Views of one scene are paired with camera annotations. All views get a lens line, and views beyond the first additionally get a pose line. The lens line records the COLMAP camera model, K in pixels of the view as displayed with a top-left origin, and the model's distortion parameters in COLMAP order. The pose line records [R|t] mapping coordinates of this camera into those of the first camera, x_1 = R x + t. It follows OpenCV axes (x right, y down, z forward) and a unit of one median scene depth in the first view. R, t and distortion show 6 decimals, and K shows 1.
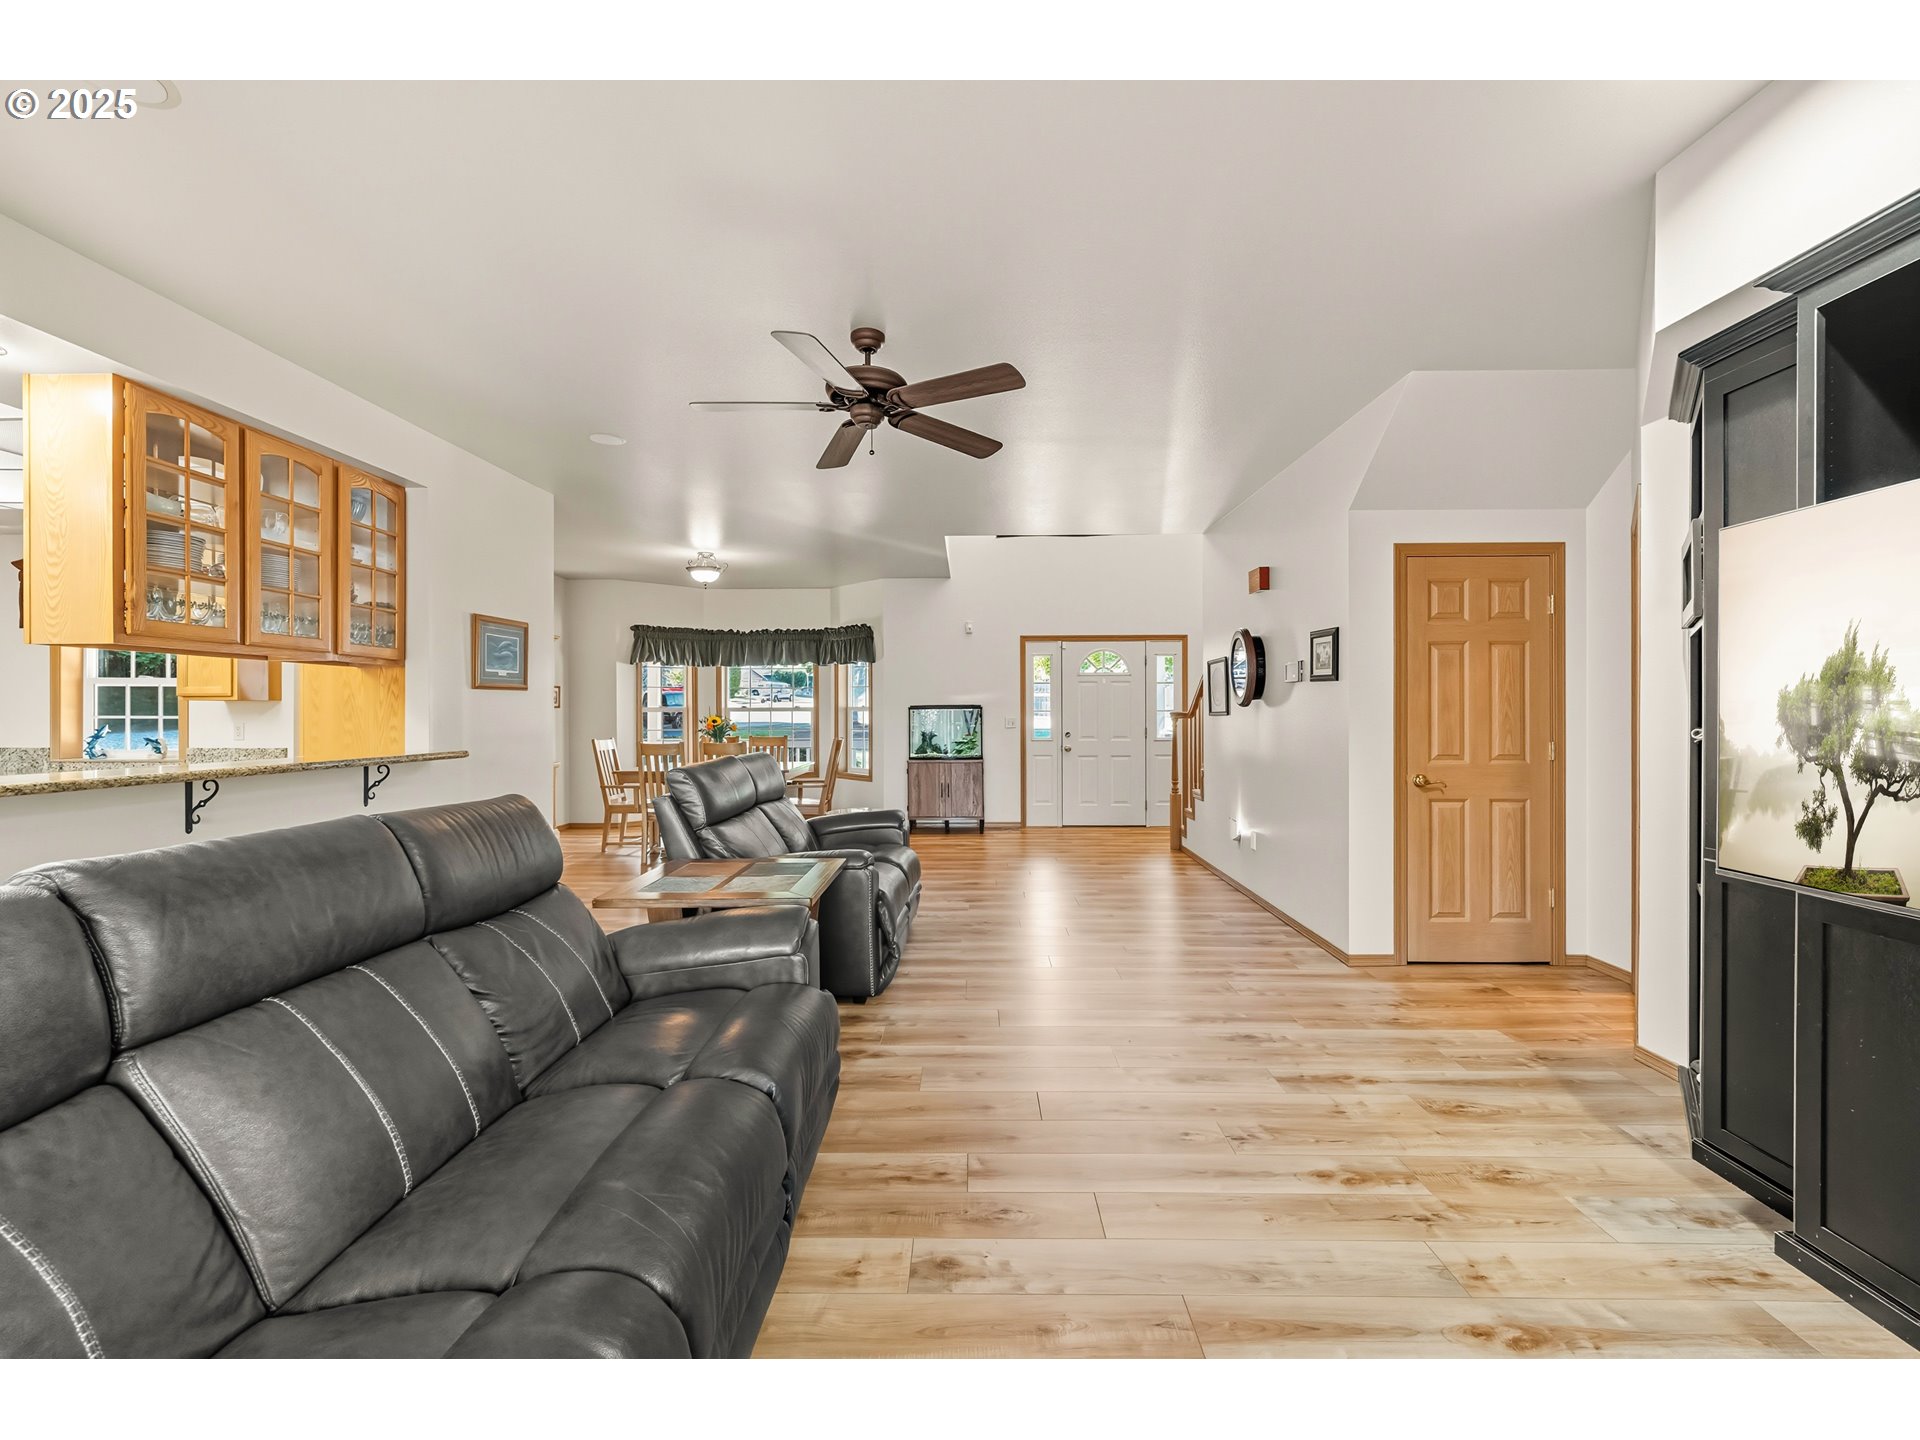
lens RADIAL K [[775.9, 0, 963.9], [0, 775.9, 721.7], [0, 0, 1]] dist [-0.002821, -0.000125]
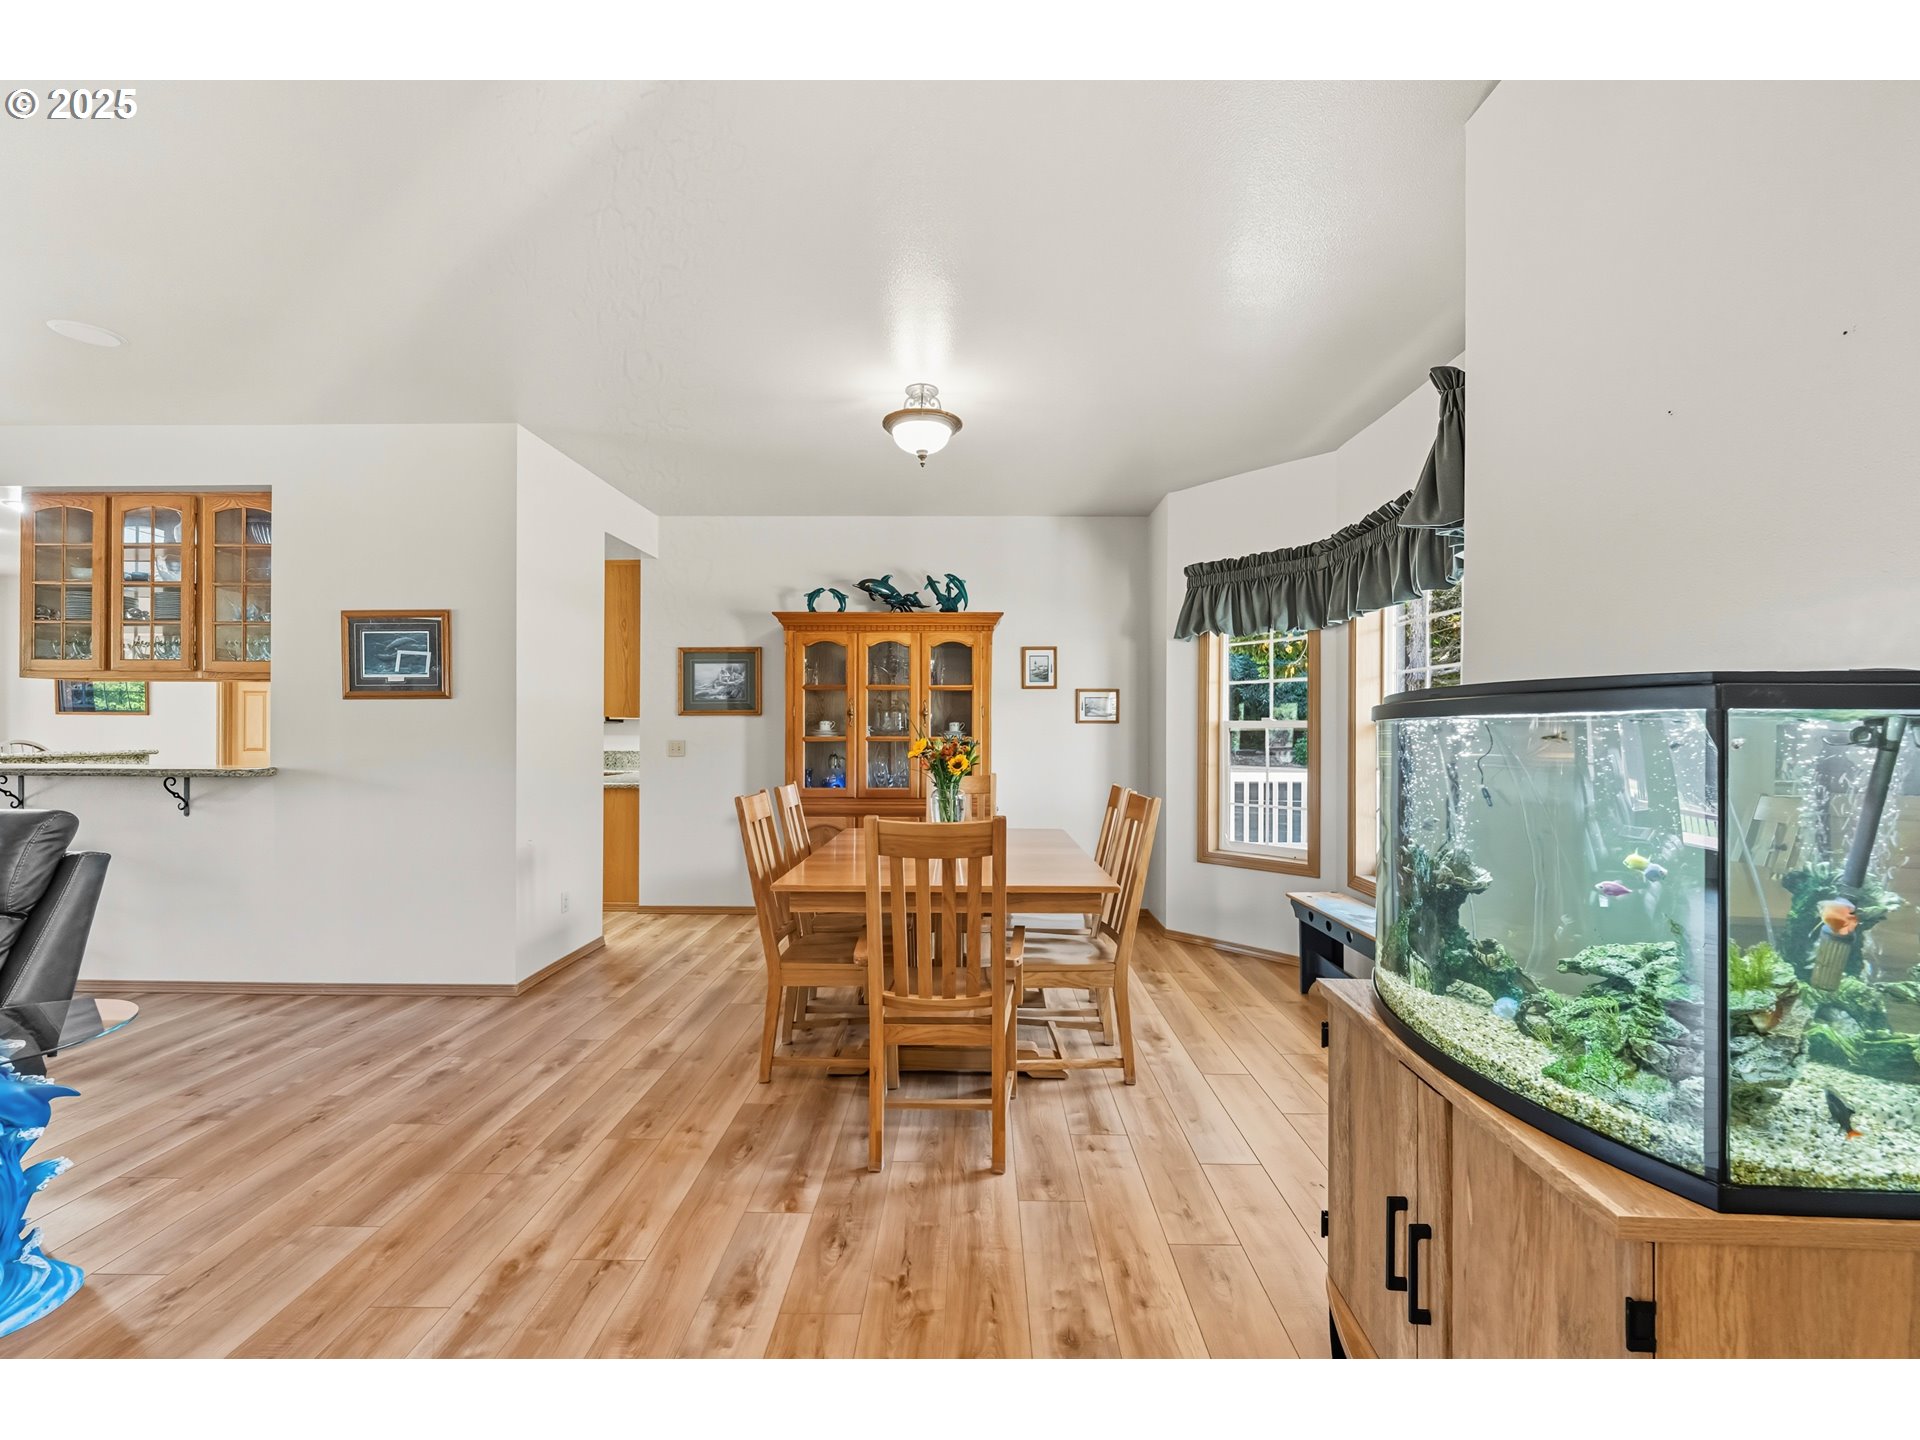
lens RADIAL K [[787.4, 0, 963.0], [0, 787.4, 720.0], [0, 0, 1]] dist [-0.005296, -0.000778]
pose [[-0.007471, -0.005212, -0.999959, 0.303248], [-0.019269, 0.999801, -0.005067, -0.036587], [0.999786, 0.019231, -0.007570, 2.291589]]
